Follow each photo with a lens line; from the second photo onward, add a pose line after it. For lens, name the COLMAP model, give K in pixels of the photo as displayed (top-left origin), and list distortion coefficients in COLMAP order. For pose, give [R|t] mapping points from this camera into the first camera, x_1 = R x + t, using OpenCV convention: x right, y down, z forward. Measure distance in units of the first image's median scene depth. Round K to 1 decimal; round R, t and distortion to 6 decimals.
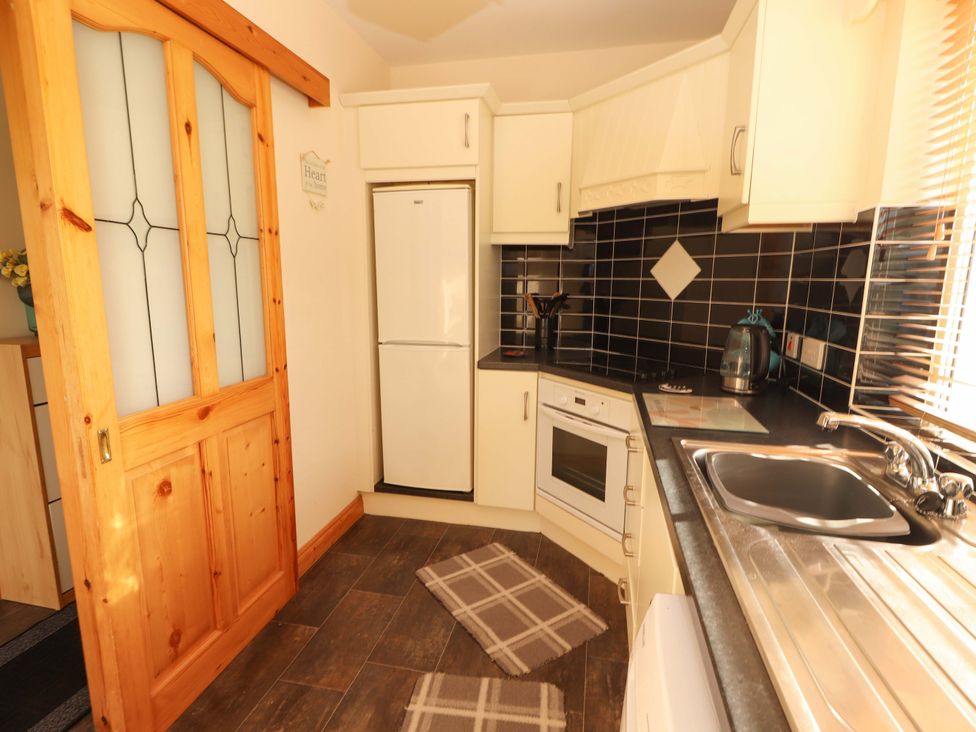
lens RADIAL K [[507.1, 0, 487.4], [0, 507.1, 361.6], [0, 0, 1]] dist [-0.000284, 0.001051]
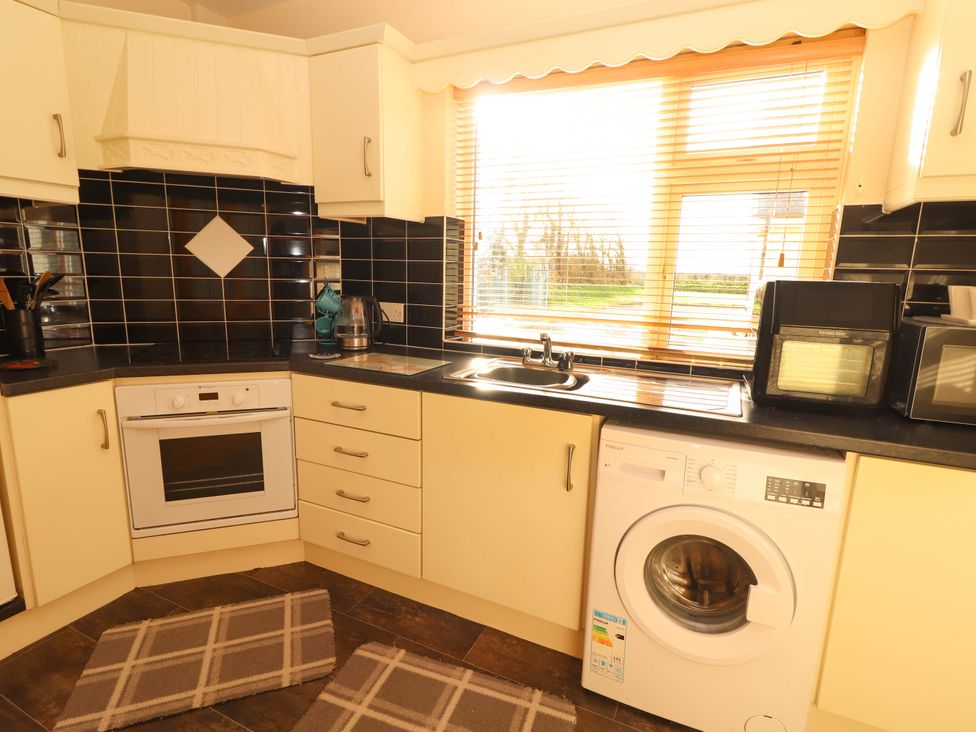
lens RADIAL K [[507.1, 0, 487.4], [0, 507.1, 361.6], [0, 0, 1]] dist [-0.000284, 0.001051]
pose [[0.229449, -0.176129, 0.957252, -0.546719], [0.137411, 0.979503, 0.147286, -0.043625], [-0.963572, 0.097742, 0.248948, 0.330996]]
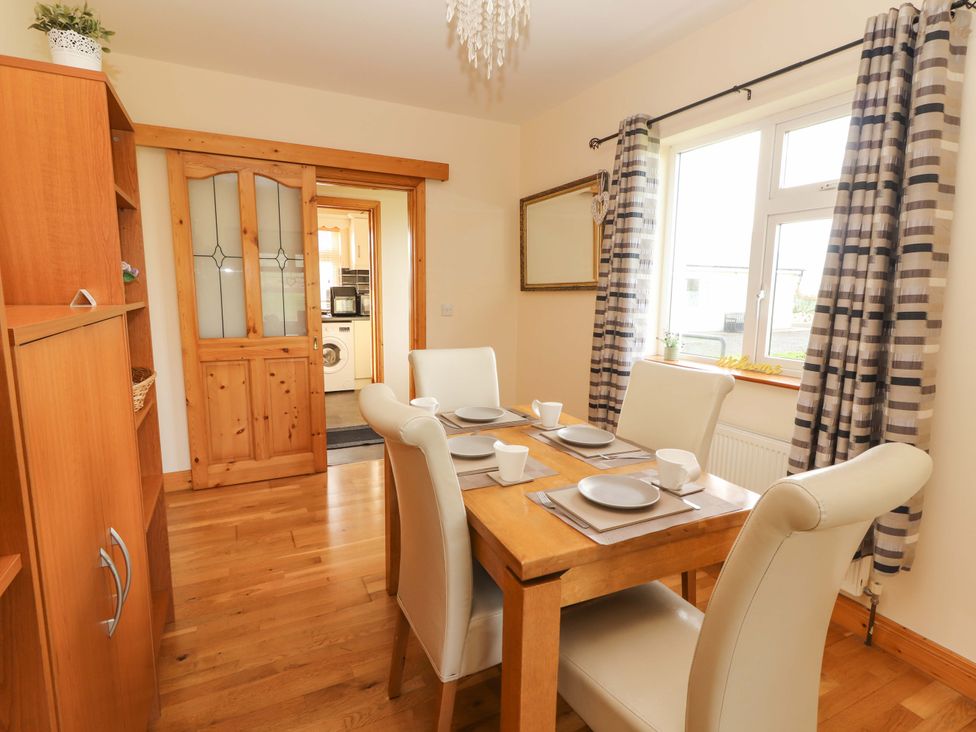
lens RADIAL K [[507.1, 0, 487.4], [0, 507.1, 361.6], [0, 0, 1]] dist [-0.000284, 0.001051]
pose [[-0.627781, -0.125711, 0.768172, -5.458185], [0.113407, 0.961571, 0.250041, -0.428314], [-0.770084, 0.244087, -0.589399, 2.487043]]
